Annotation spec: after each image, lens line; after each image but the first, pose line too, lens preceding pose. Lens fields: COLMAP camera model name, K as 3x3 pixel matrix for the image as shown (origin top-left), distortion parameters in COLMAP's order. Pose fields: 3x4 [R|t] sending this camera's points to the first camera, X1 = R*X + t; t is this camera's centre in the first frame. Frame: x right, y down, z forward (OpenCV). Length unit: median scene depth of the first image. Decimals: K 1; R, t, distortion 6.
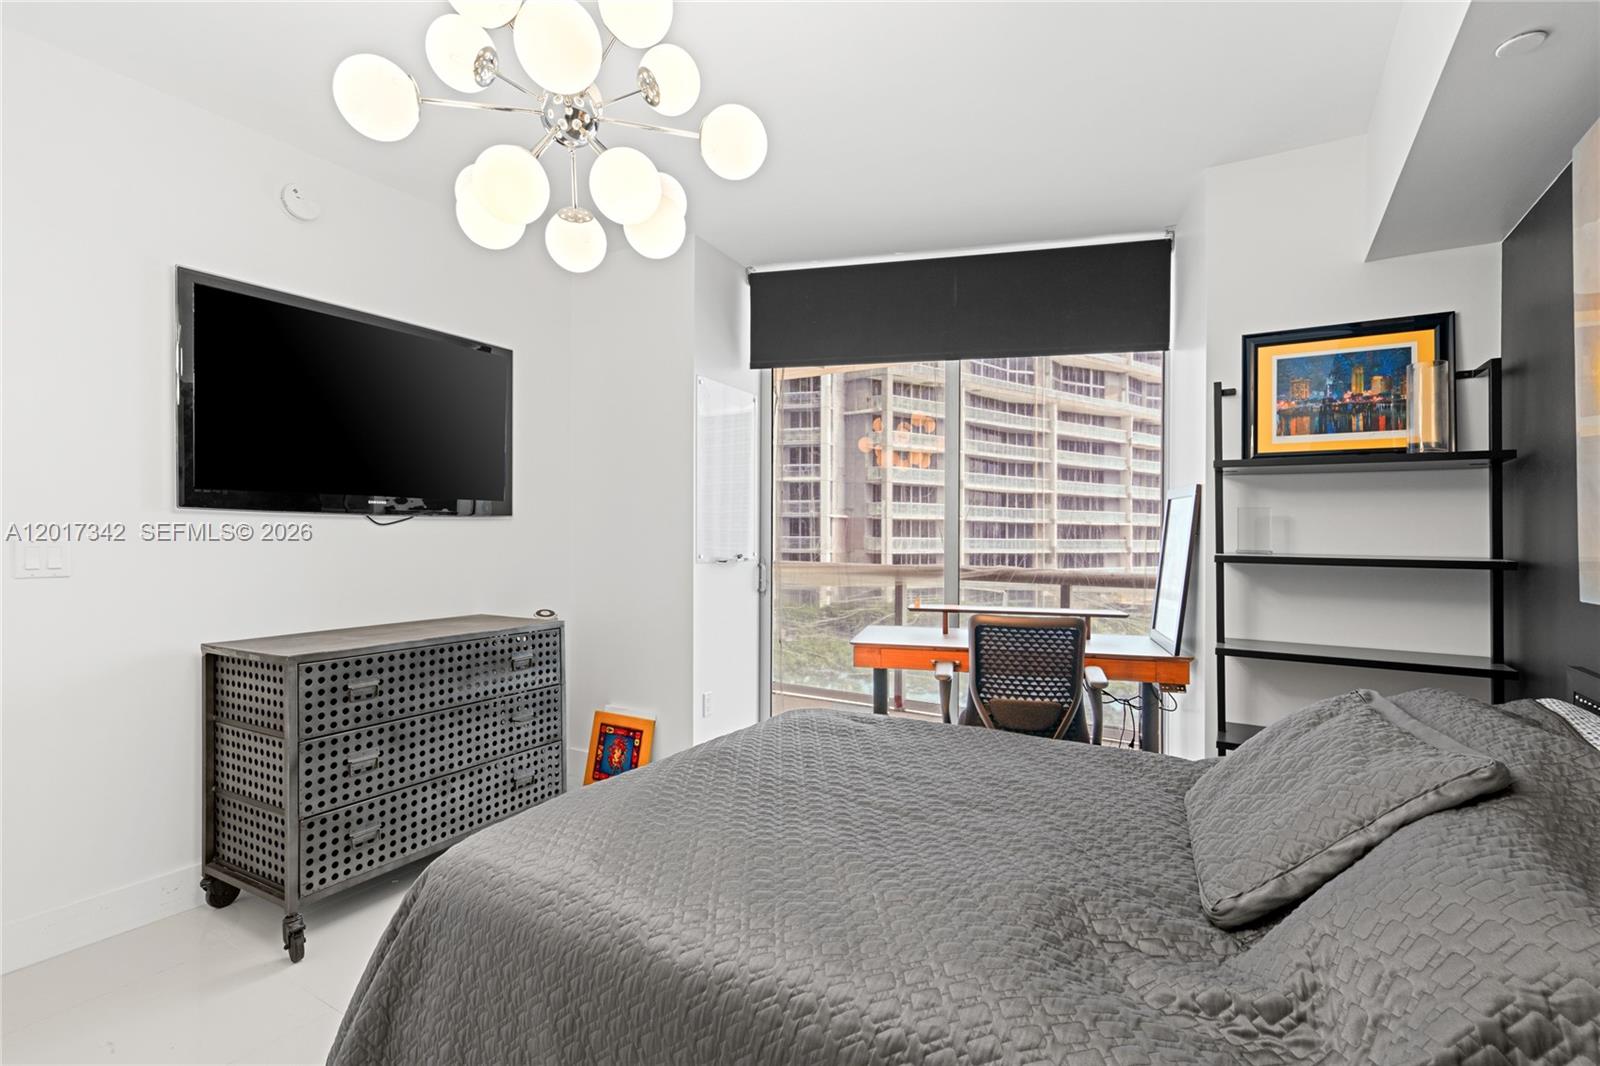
lens RADIAL K [[726.1, 0, 756.1], [0, 726.1, 526.1], [0, 0, 1]] dist [-0.008572, 0.005776]
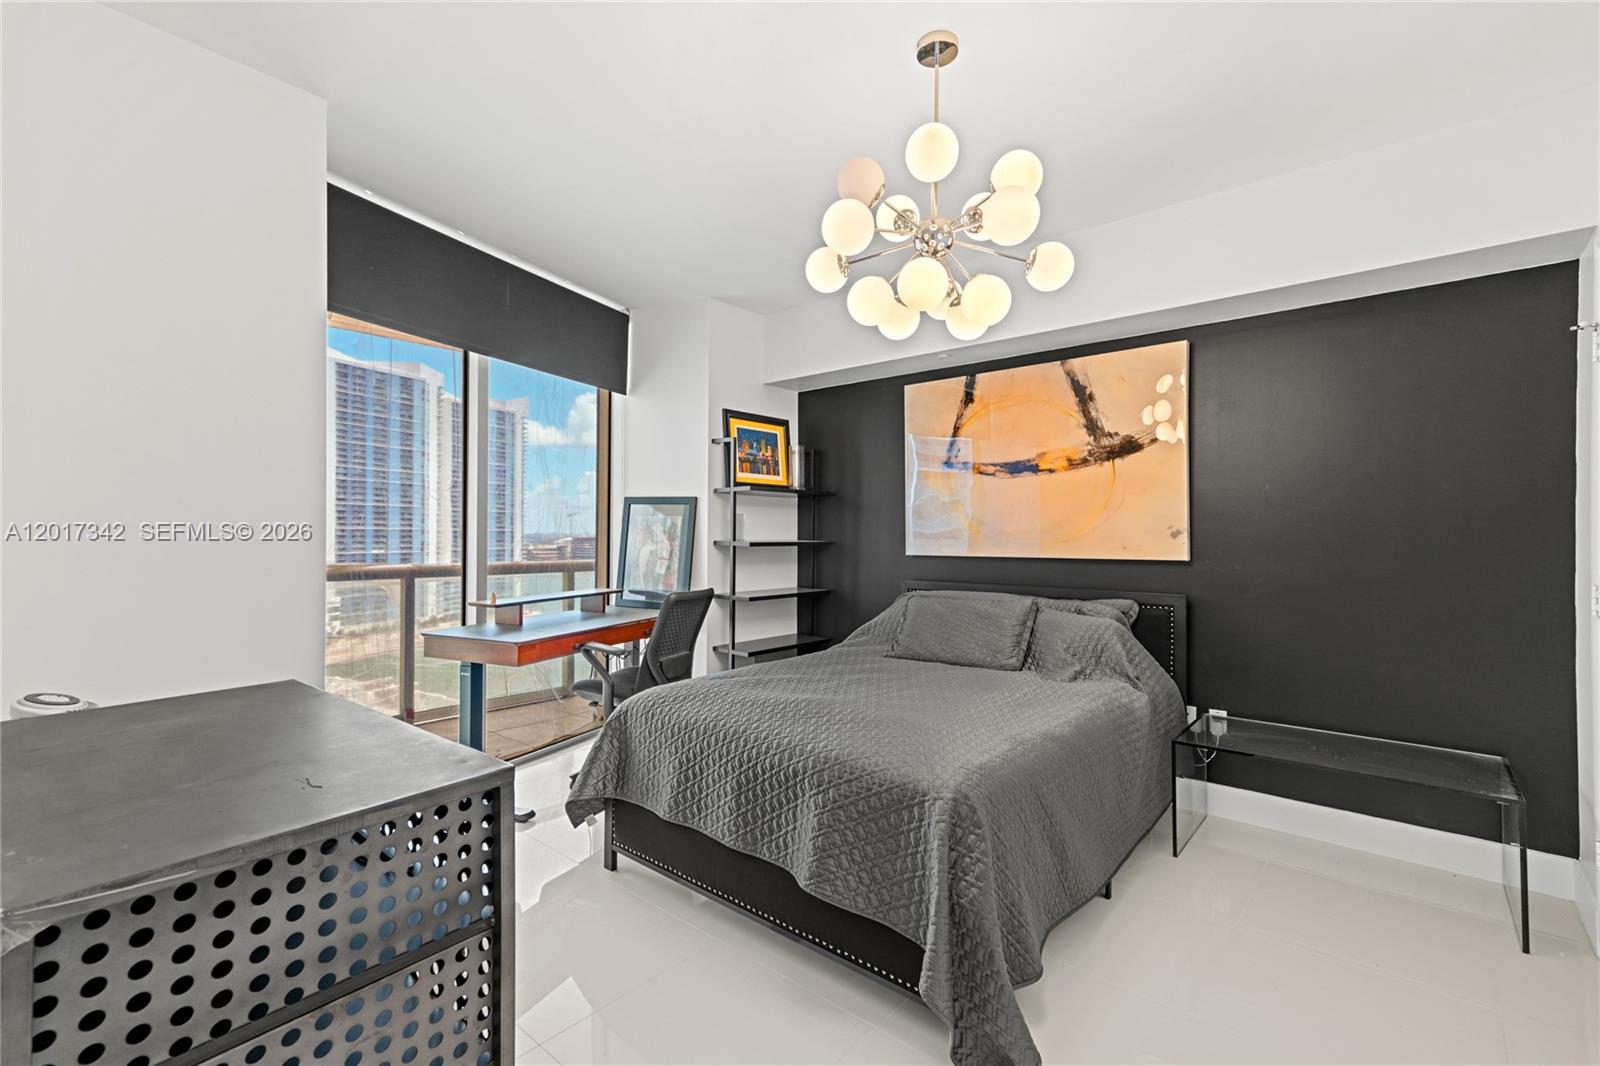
lens RADIAL K [[726.1, 0, 806.8], [0, 726.1, 537.9], [0, 0, 1]] dist [-0.008572, 0.005776]
pose [[0.160519, -0.019820, 0.986834, -0.625919], [-0.011199, 0.999697, 0.021900, -0.005708], [-0.986969, -0.014567, 0.160249, 0.367458]]
